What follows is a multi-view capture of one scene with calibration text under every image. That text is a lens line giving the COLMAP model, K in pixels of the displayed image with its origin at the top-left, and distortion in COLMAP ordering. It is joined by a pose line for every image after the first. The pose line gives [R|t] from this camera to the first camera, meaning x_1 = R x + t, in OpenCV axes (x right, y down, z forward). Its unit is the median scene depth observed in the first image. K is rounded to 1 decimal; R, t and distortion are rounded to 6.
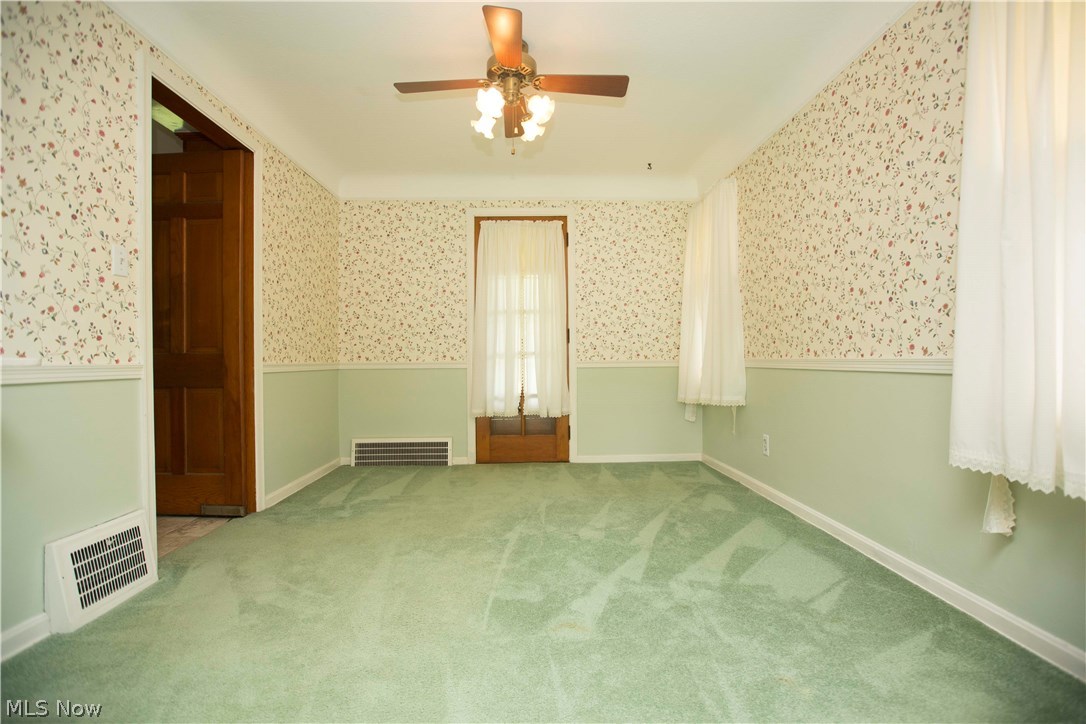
lens RADIAL K [[496.1, 0, 542.3], [0, 496.1, 359.4], [0, 0, 1]] dist [-0.054651, 0.020391]
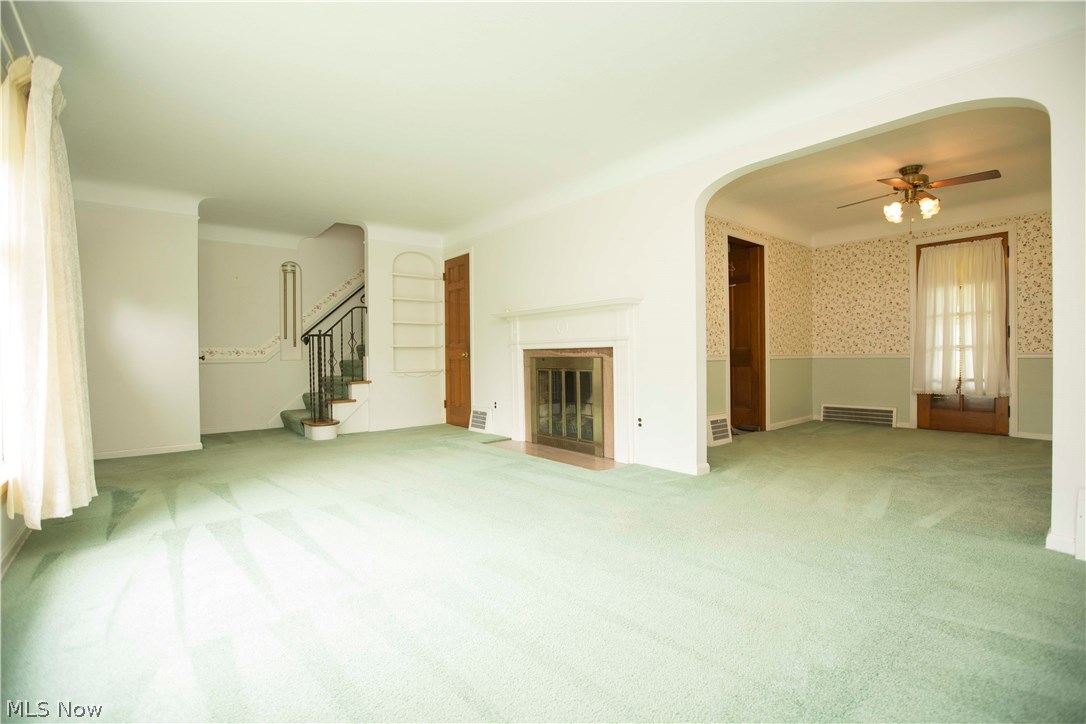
lens RADIAL K [[496.1, 0, 542.3], [0, 496.1, 359.4], [0, 0, 1]] dist [-0.054651, 0.020391]
pose [[0.613982, 0.007042, -0.789289, 0.281970], [0.006554, 0.999880, 0.014019, -0.003619], [0.789293, -0.013780, 0.613862, -0.625794]]
